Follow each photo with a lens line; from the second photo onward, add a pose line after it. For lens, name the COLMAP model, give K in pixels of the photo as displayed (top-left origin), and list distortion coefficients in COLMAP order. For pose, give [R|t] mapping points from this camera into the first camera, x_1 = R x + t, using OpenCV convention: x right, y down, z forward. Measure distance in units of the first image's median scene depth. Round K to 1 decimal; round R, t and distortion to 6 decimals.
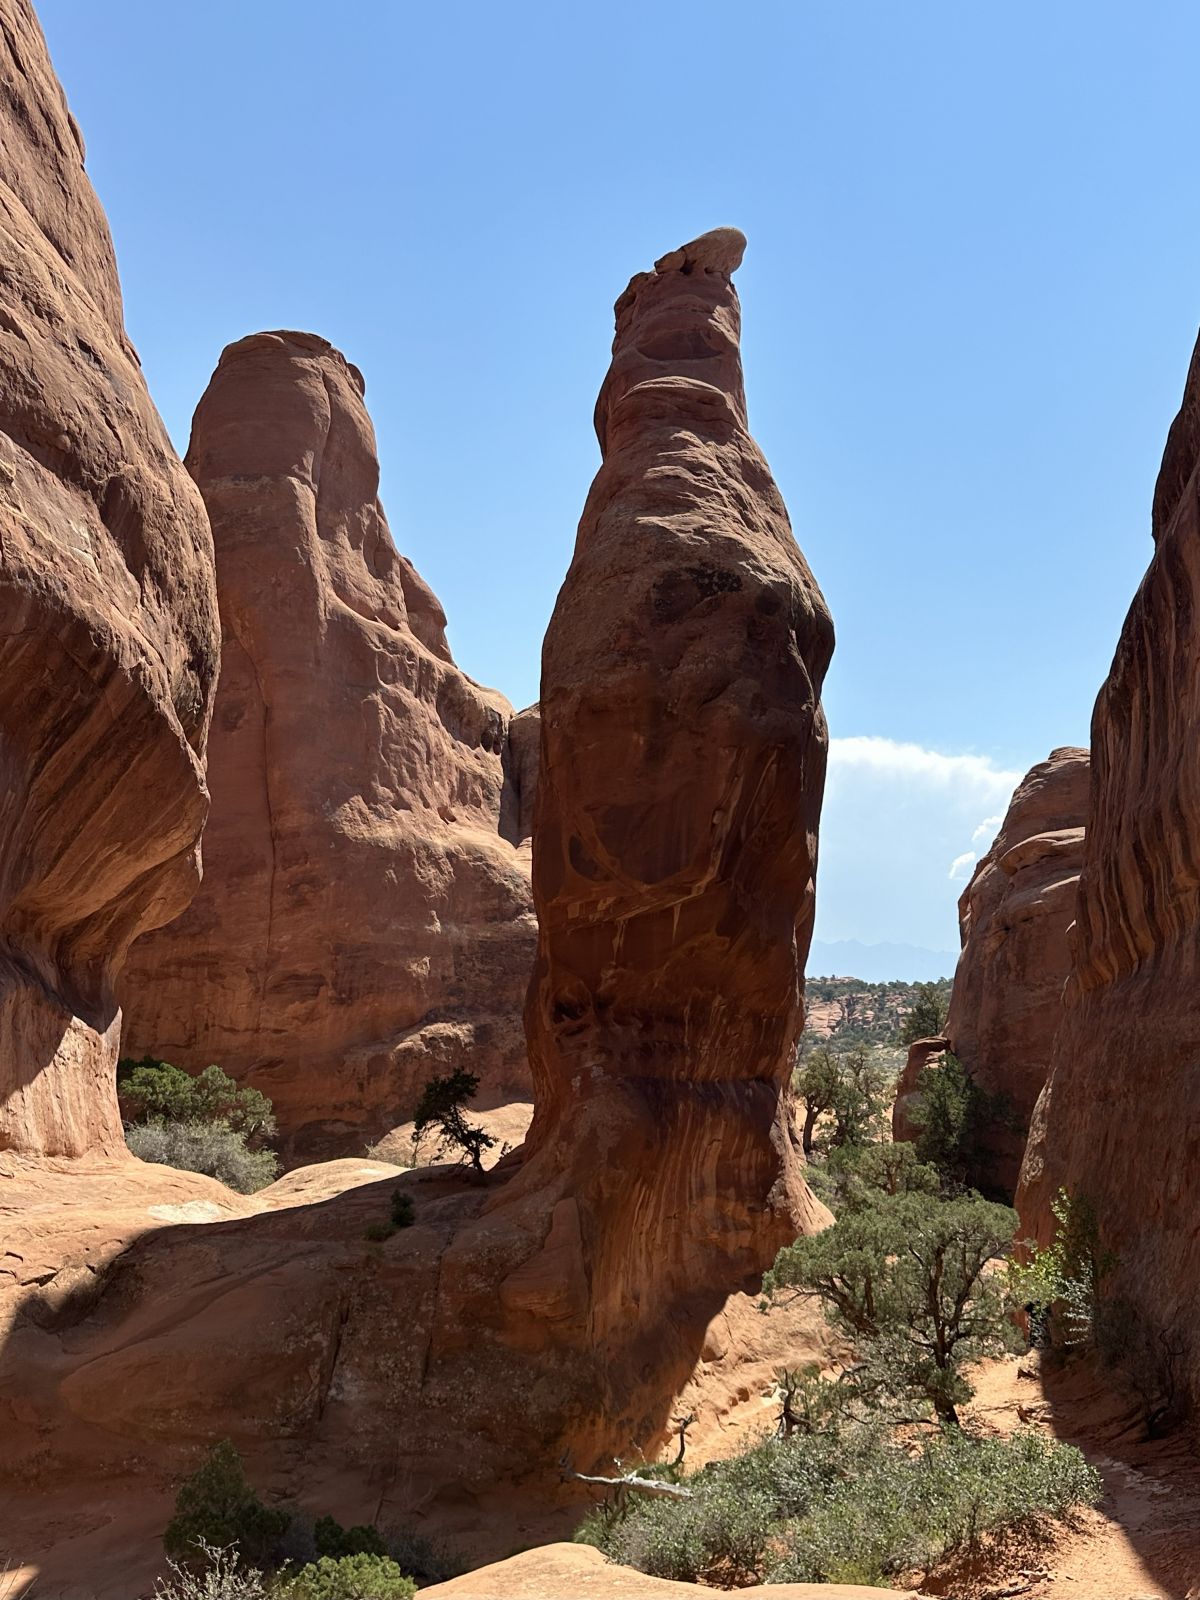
lens RADIAL K [[1554.8, 0, 598.5], [0, 1554.8, 765.3], [0, 0, 1]] dist [0.094806, -0.106746]
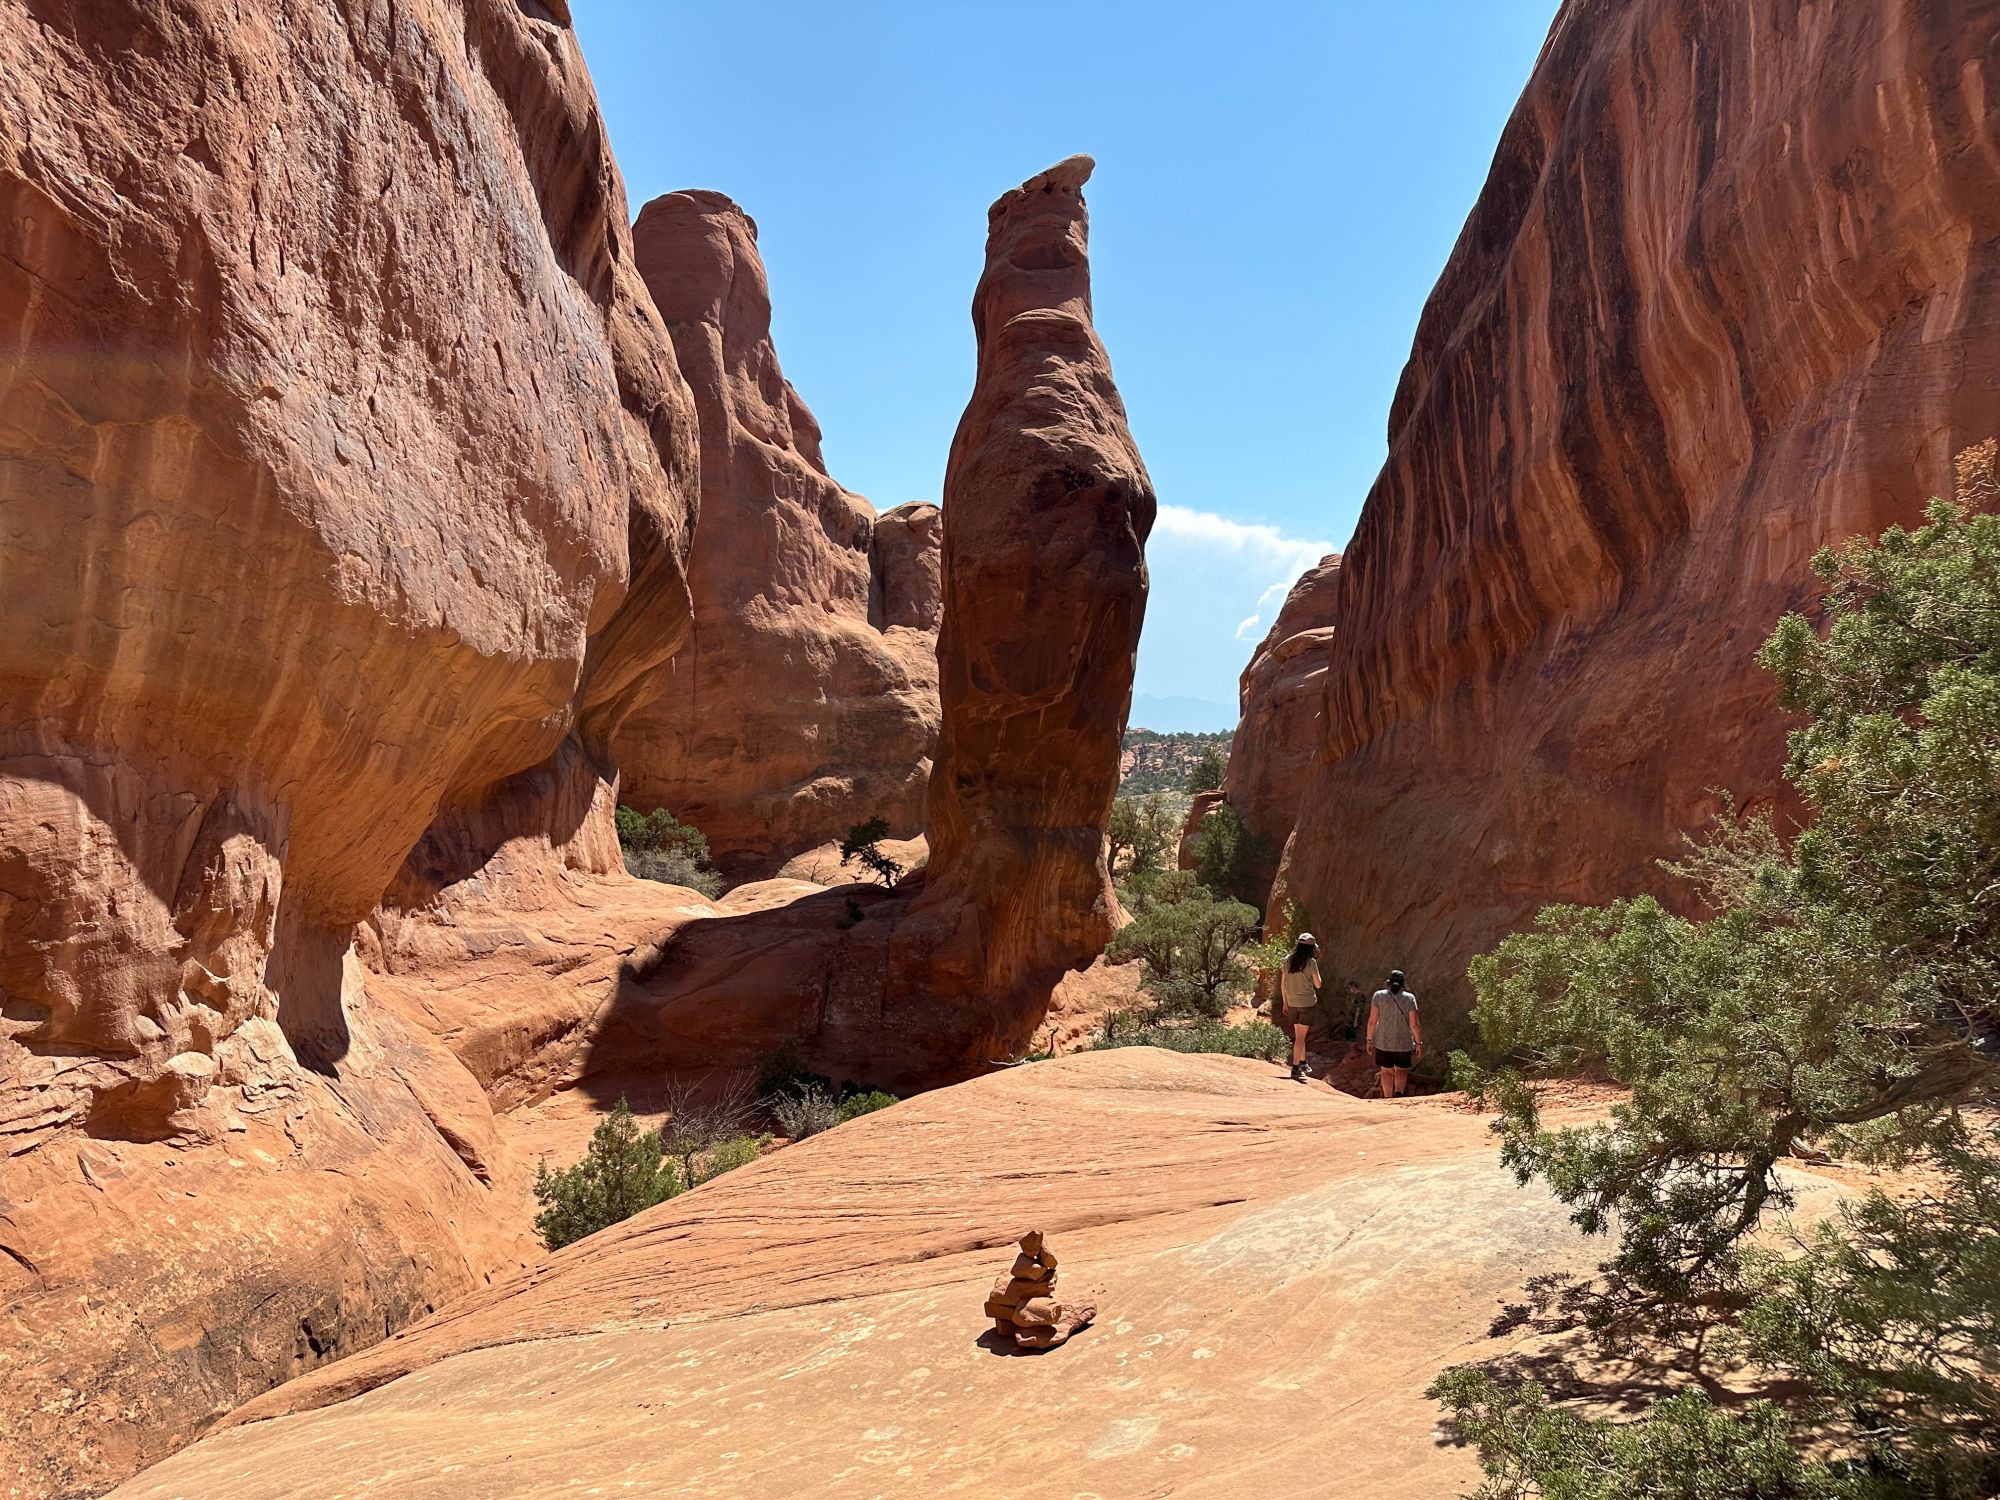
lens RADIAL K [[1519.5, 0, 1003.3], [0, 1519.5, 753.1], [0, 0, 1]] dist [0.078397, -0.000629]
pose [[0.997473, 0.013094, 0.069825, -0.065183], [-0.023966, 0.987273, 0.157221, -0.070009], [-0.066877, -0.158497, 0.985092, -0.302552]]
